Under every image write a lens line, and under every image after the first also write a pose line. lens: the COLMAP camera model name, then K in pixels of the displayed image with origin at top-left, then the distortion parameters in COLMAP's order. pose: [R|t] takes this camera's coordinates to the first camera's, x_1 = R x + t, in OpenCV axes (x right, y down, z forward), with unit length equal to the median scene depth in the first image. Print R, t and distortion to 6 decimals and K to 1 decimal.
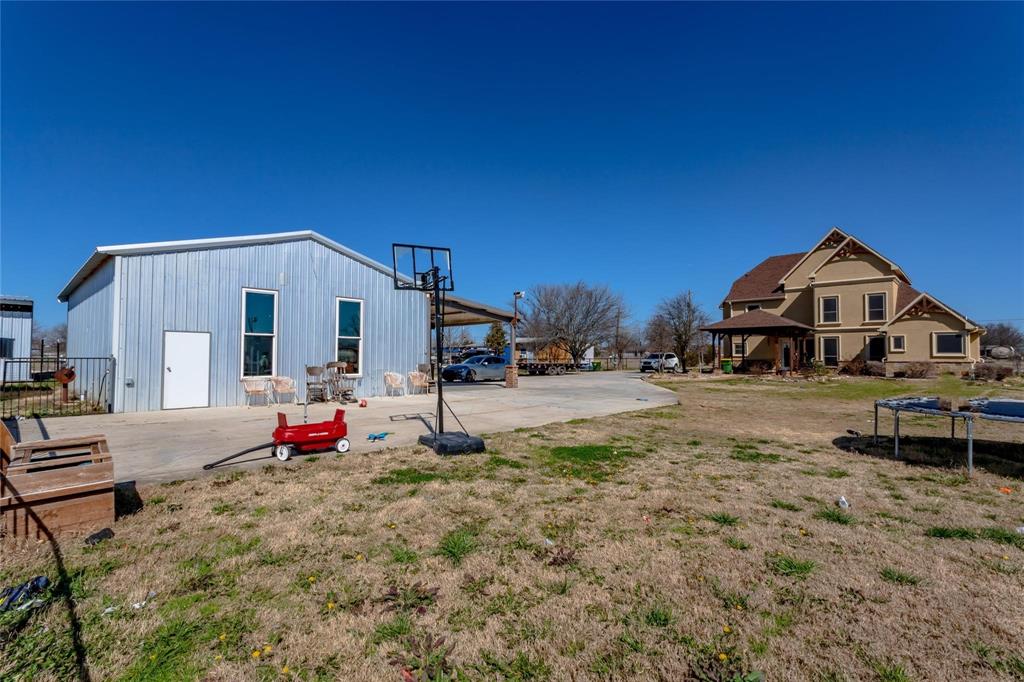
lens RADIAL K [[490.8, 0, 512.8], [0, 490.8, 339.1], [0, 0, 1]] dist [0.005082, -0.000315]
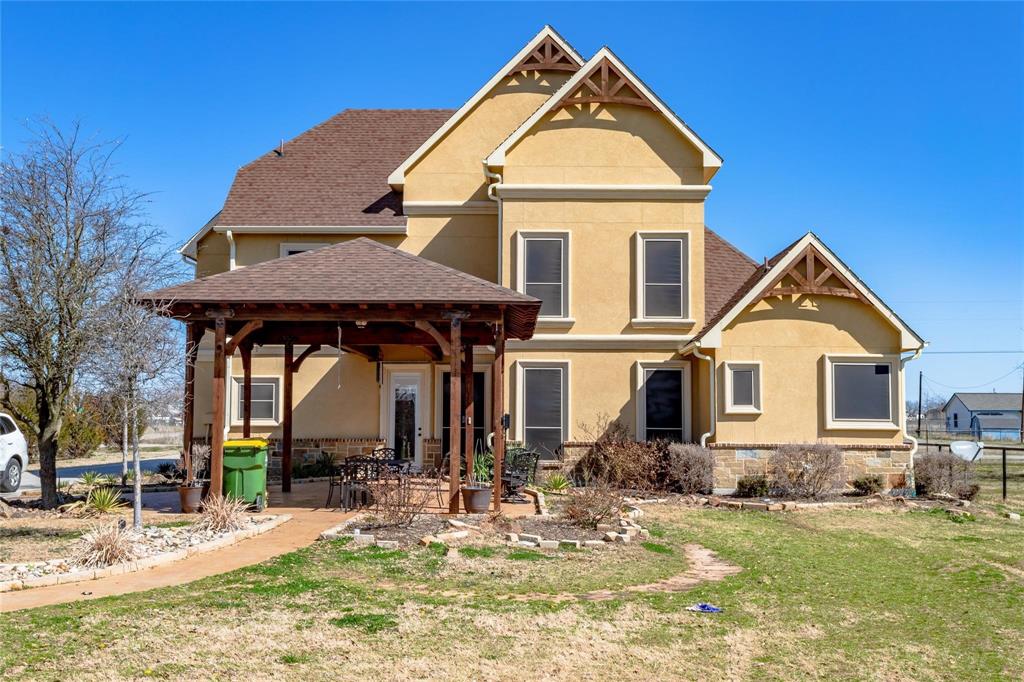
lens RADIAL K [[1079.5, 0, 512.5], [0, 1079.5, 337.2], [0, 0, 1]] dist [0.002489, 0.000000]
pose [[0.738986, 0.055392, 0.671440, 0.149141], [-0.027483, 0.998263, -0.052106, 0.011994], [-0.673160, 0.020053, 0.739225, 0.429672]]
